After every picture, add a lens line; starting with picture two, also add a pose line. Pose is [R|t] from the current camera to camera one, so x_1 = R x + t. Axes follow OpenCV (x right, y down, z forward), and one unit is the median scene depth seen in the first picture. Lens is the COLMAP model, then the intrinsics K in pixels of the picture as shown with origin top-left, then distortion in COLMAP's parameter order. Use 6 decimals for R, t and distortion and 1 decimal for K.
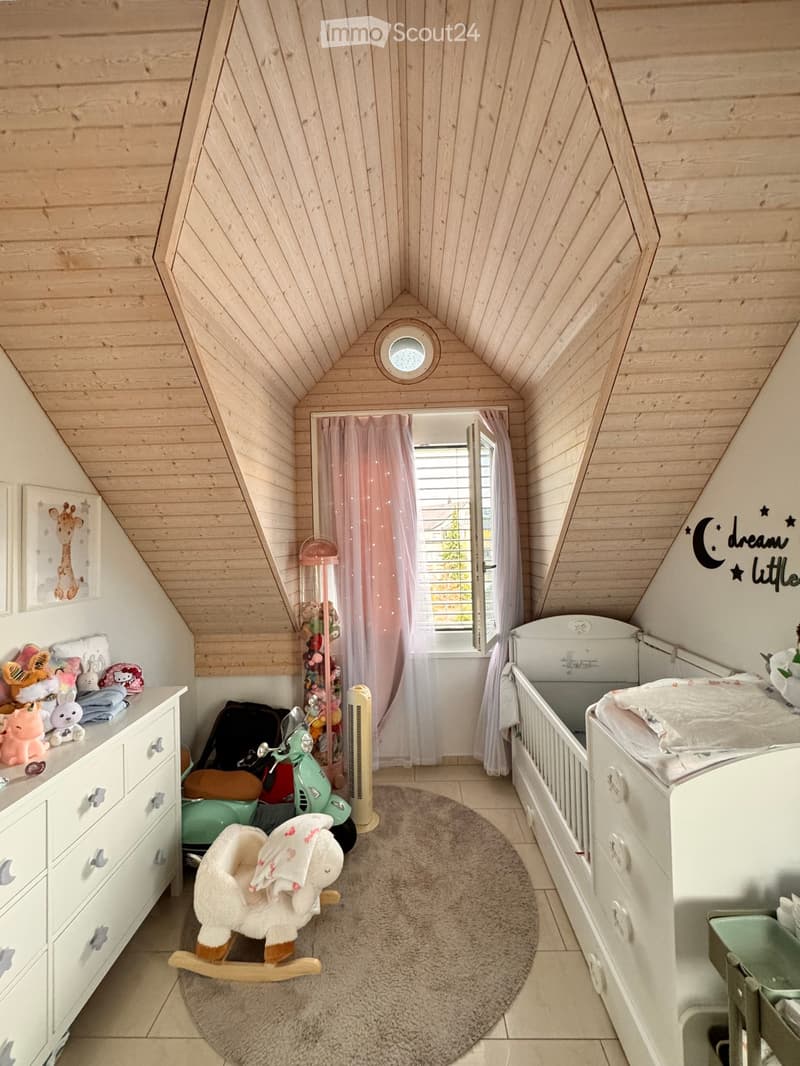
lens RADIAL K [[435.6, 0, 398.5], [0, 435.6, 532.2], [0, 0, 1]] dist [-0.002653, 0.000134]
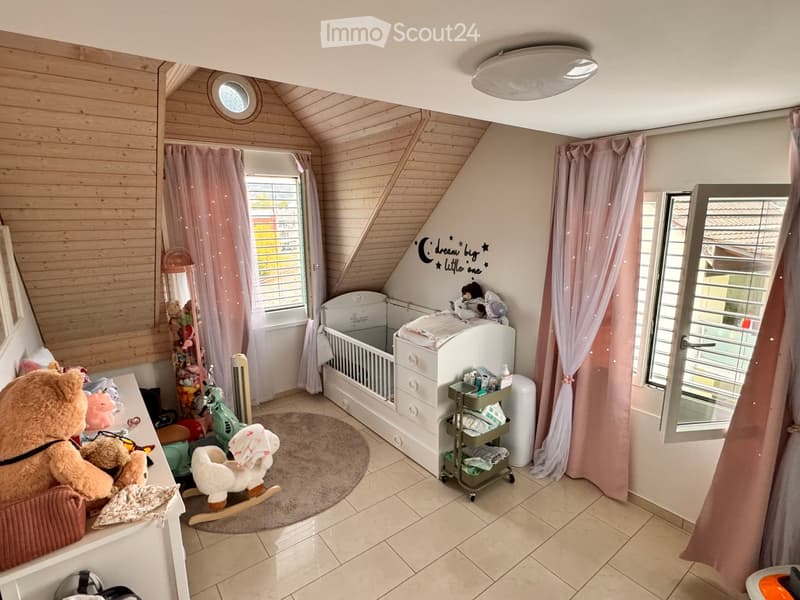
lens RADIAL K [[406.9, 0, 401.4], [0, 406.9, 298.0], [0, 0, 1]] dist [-0.018901, 0.004536]
pose [[0.779009, -0.104228, 0.618289, -0.516657], [-0.022539, 0.980795, 0.193735, -0.111990], [-0.626607, -0.164857, 0.761699, -0.360937]]
